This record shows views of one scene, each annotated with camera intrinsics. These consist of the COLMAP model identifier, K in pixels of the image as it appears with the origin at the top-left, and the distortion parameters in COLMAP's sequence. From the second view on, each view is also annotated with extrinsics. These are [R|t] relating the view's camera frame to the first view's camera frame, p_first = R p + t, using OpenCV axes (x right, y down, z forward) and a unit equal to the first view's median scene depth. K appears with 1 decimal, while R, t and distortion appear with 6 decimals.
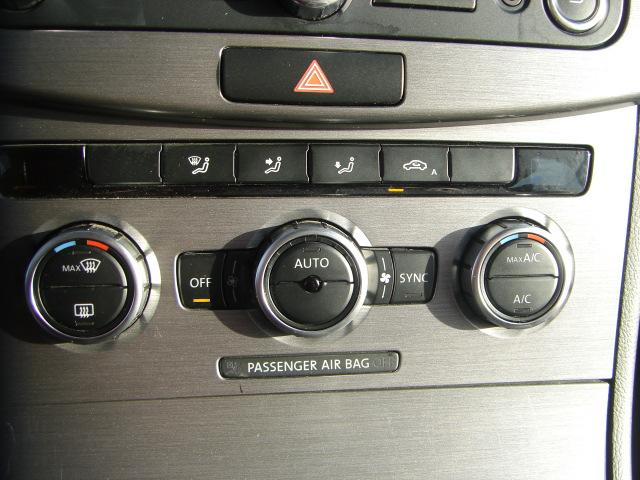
lens RADIAL K [[717.6, 0, 389.3], [0, 717.6, 219.2], [0, 0, 1]] dist [-0.167114, 0.098828]
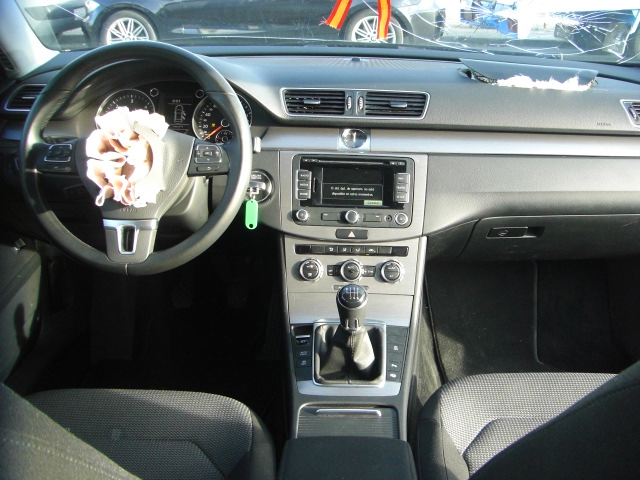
lens RADIAL K [[710.4, 0, 369.0], [0, 710.4, 239.3], [0, 0, 1]] dist [-0.150986, 0.035280]
pose [[0.986938, 0.005392, -0.161012, 0.871943], [-0.026206, 0.991501, -0.127430, 0.519145], [0.158957, 0.129985, 0.978691, -4.185721]]
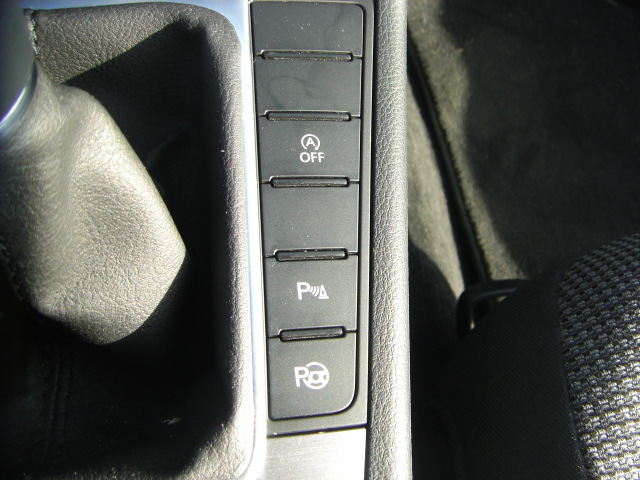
lens RADIAL K [[717.6, 0, 389.3], [0, 717.6, 219.2], [0, 0, 1]] dist [-0.167114, 0.098828]
pose [[0.999656, 0.010101, 0.024204, 0.335192], [-0.019869, 0.894063, 0.447501, 0.327576], [-0.017120, -0.447828, 0.893956, 0.005280]]
